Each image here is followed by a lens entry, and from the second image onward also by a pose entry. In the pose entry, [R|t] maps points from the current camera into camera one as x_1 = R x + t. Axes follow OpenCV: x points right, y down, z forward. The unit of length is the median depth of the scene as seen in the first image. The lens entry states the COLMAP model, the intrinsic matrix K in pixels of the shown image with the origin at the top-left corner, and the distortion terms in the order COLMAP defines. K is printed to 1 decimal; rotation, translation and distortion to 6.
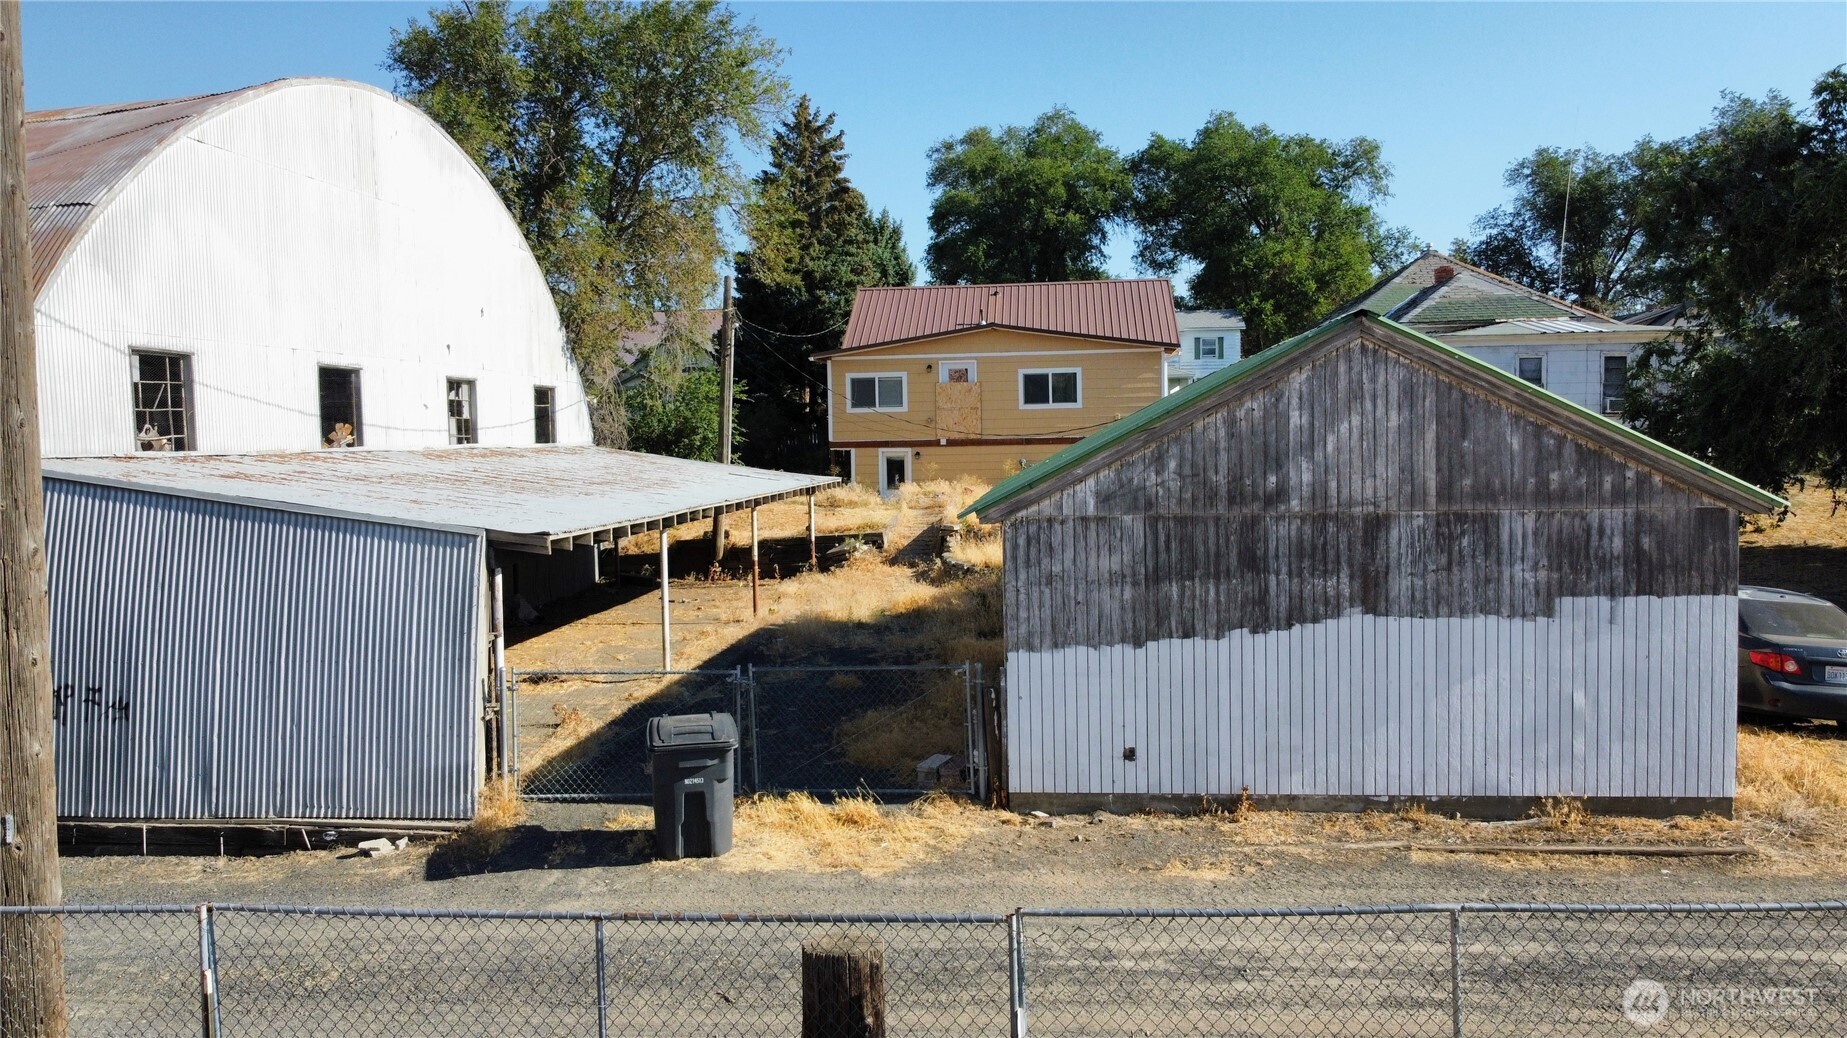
lens RADIAL K [[1339.0, 0, 923.5], [0, 1339.0, 519.0], [0, 0, 1]] dist [-0.042178, 0.004201]
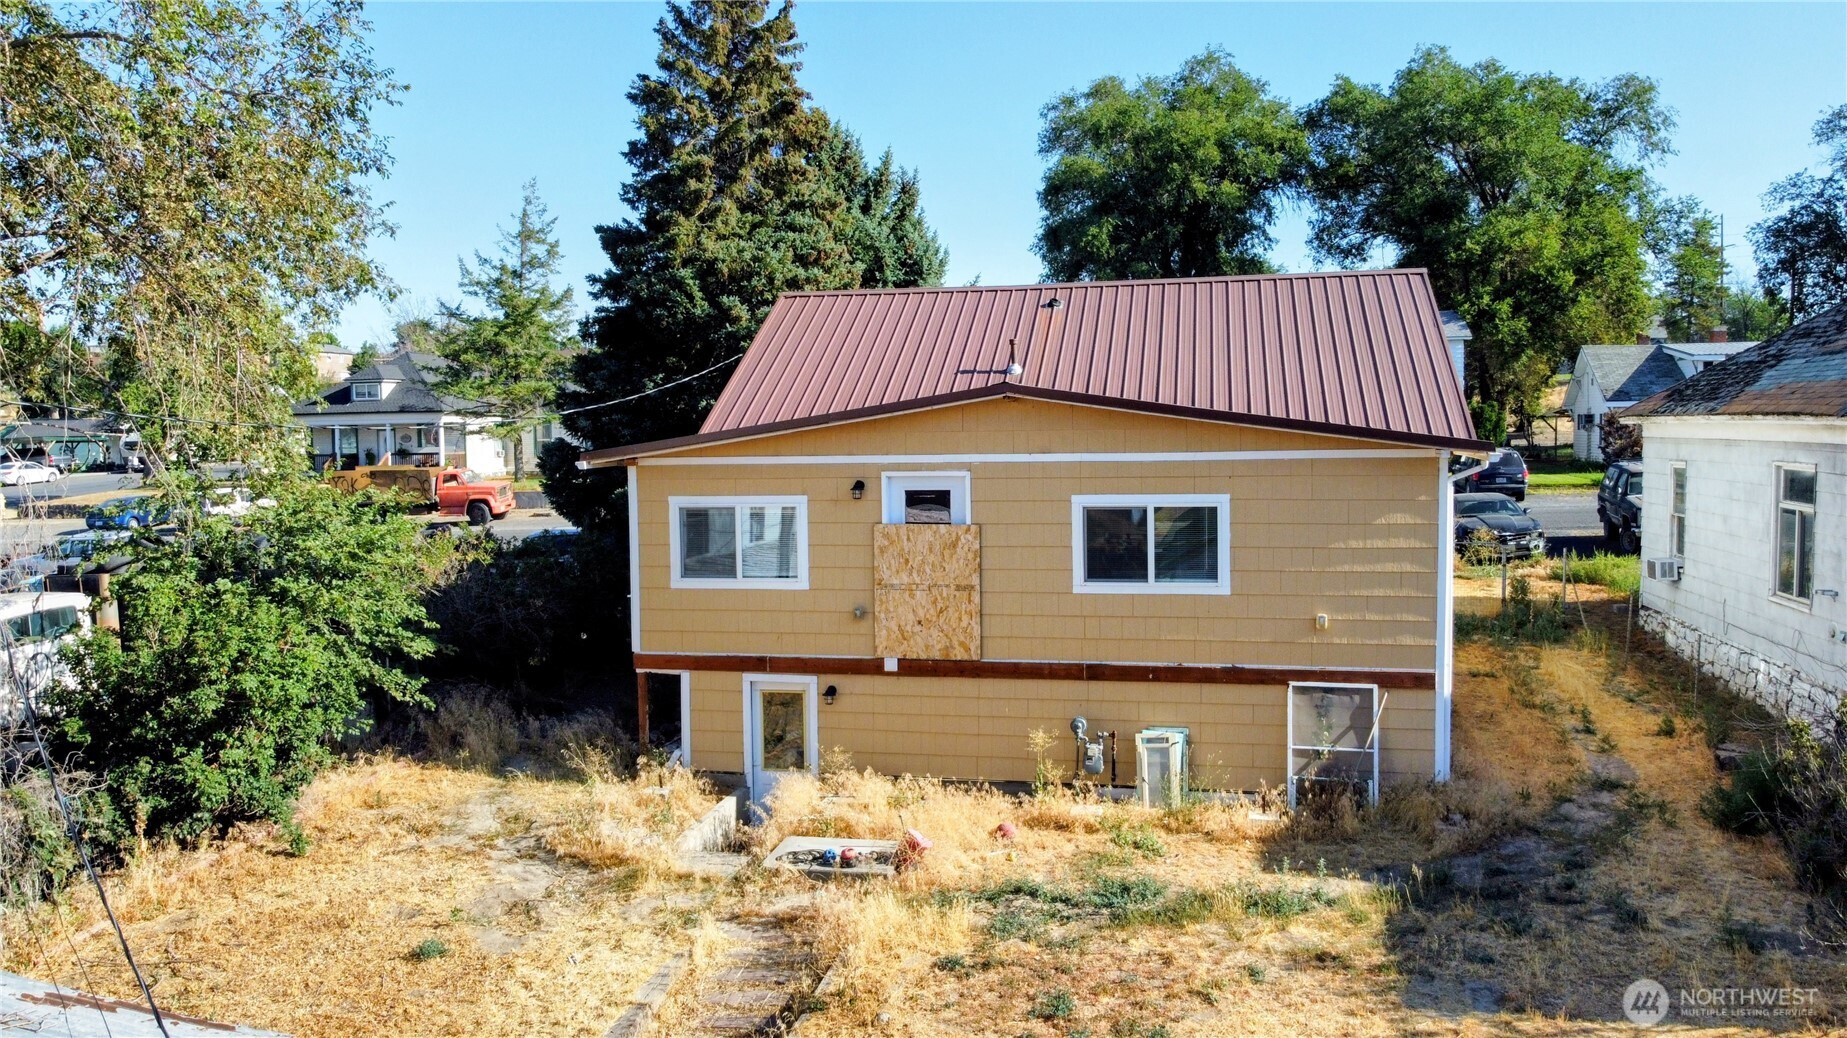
lens RADIAL K [[1339.0, 0, 923.5], [0, 1339.0, 519.0], [0, 0, 1]] dist [-0.042178, 0.004201]
pose [[0.993534, 0.013434, -0.112741, 0.028677], [-0.012758, 0.999896, 0.006722, -0.042621], [0.112820, -0.005240, 0.993602, 0.235362]]
